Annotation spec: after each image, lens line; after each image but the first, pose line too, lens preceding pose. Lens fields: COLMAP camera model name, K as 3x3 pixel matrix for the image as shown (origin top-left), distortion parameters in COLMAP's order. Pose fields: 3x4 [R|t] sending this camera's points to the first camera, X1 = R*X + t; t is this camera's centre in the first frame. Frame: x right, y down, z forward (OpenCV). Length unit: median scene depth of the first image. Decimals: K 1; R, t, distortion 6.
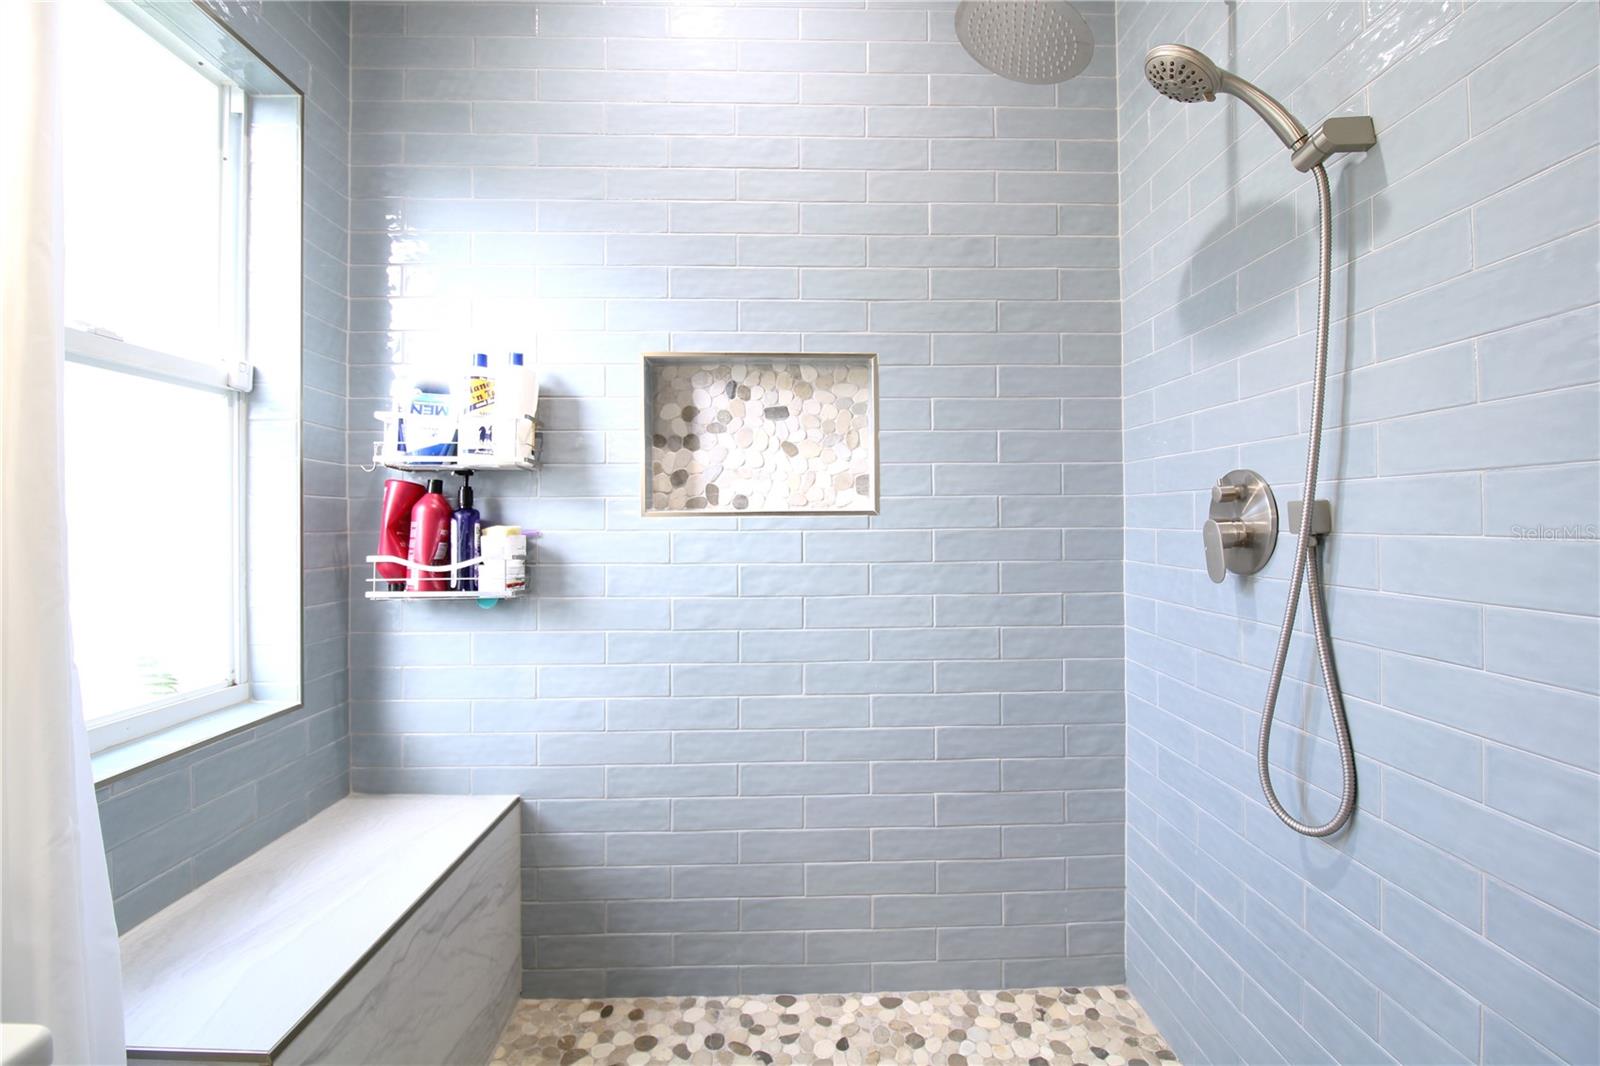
lens RADIAL K [[742.1, 0, 795.6], [0, 742.1, 527.8], [0, 0, 1]] dist [-0.001777, -0.012572]
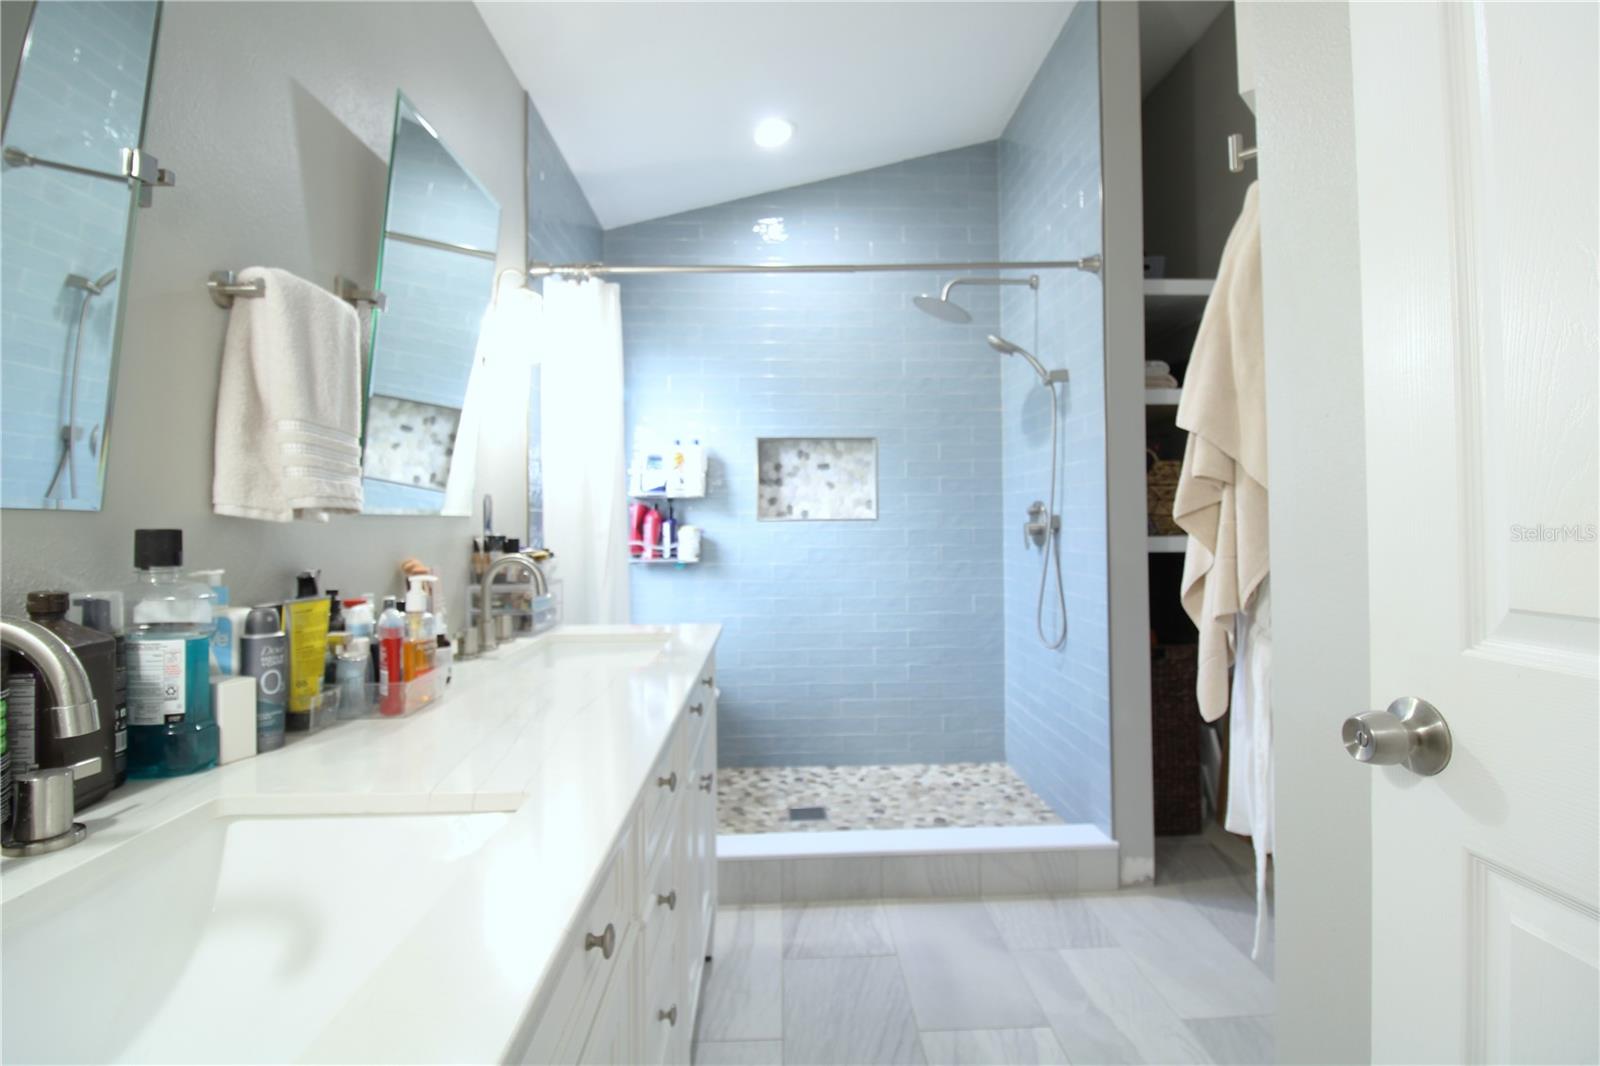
lens RADIAL K [[742.1, 0, 804.6], [0, 742.1, 529.5], [0, 0, 1]] dist [-0.001777, -0.012572]
pose [[0.999671, -0.002480, 0.025531, -0.130981], [0.002597, 0.999986, -0.004521, 0.014940], [-0.025519, 0.004586, 0.999664, -0.950338]]
